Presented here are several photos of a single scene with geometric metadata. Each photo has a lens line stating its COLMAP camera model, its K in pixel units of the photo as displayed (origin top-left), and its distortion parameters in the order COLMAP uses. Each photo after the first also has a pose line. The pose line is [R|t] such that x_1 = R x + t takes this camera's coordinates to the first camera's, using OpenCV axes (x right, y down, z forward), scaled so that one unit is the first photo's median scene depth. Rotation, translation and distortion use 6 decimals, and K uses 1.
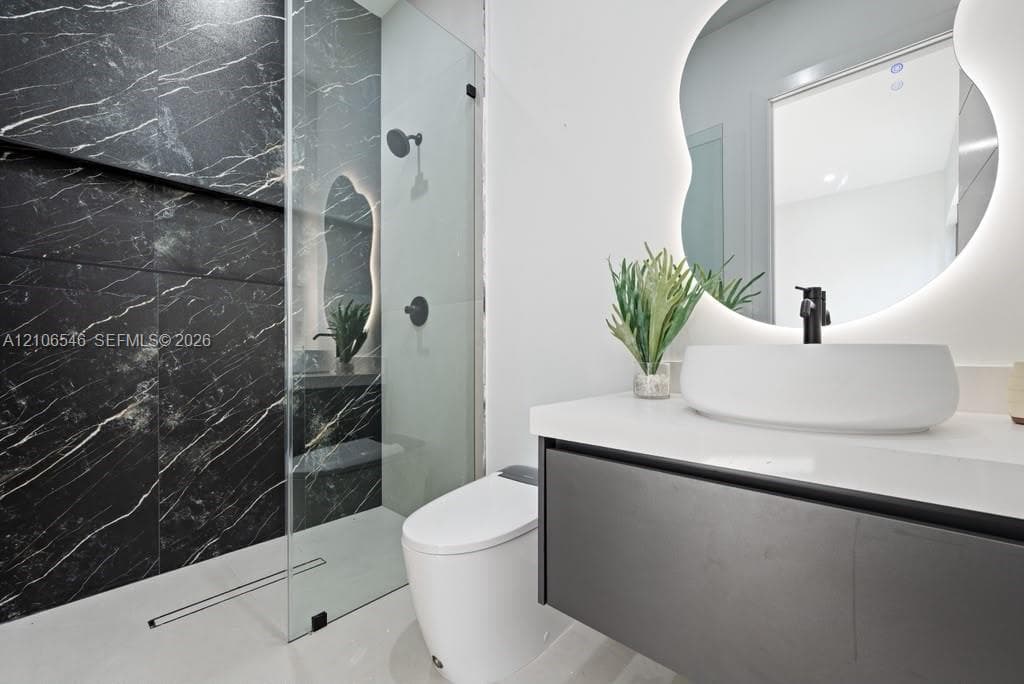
lens RADIAL K [[404.2, 0, 510.9], [0, 404.2, 361.2], [0, 0, 1]] dist [-0.001548, -0.000107]
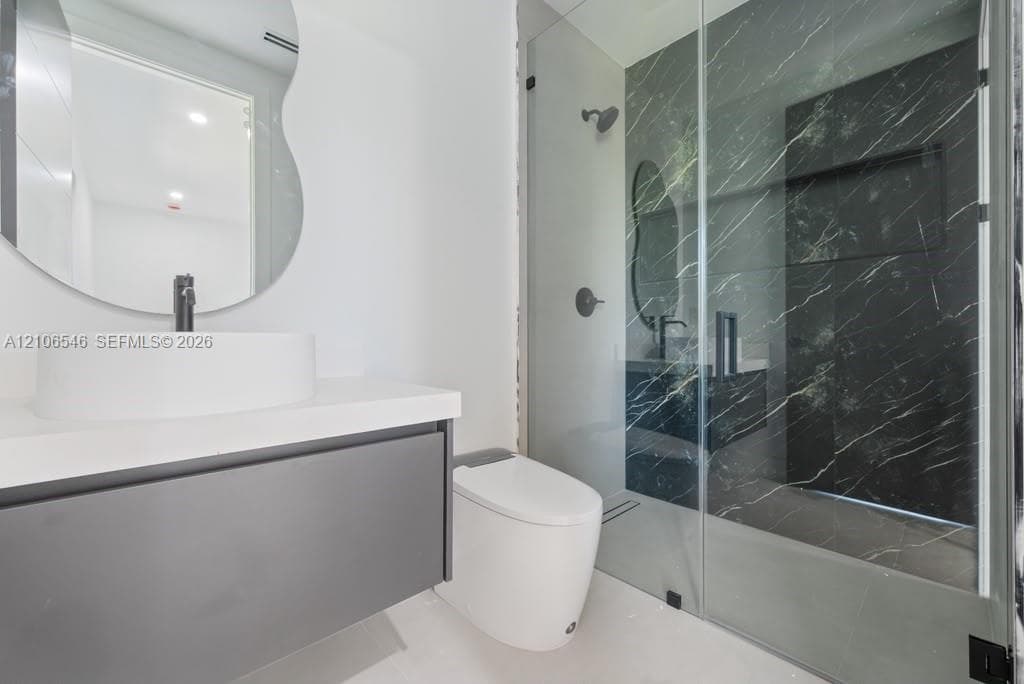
lens RADIAL K [[404.2, 0, 512.7], [0, 404.2, 337.9], [0, 0, 1]] dist [-0.001548, -0.000107]
pose [[-0.070217, 0.000579, -0.997532, 0.225021], [-0.017781, 0.999840, 0.001832, -0.006114], [0.997373, 0.017866, -0.070195, 0.250629]]
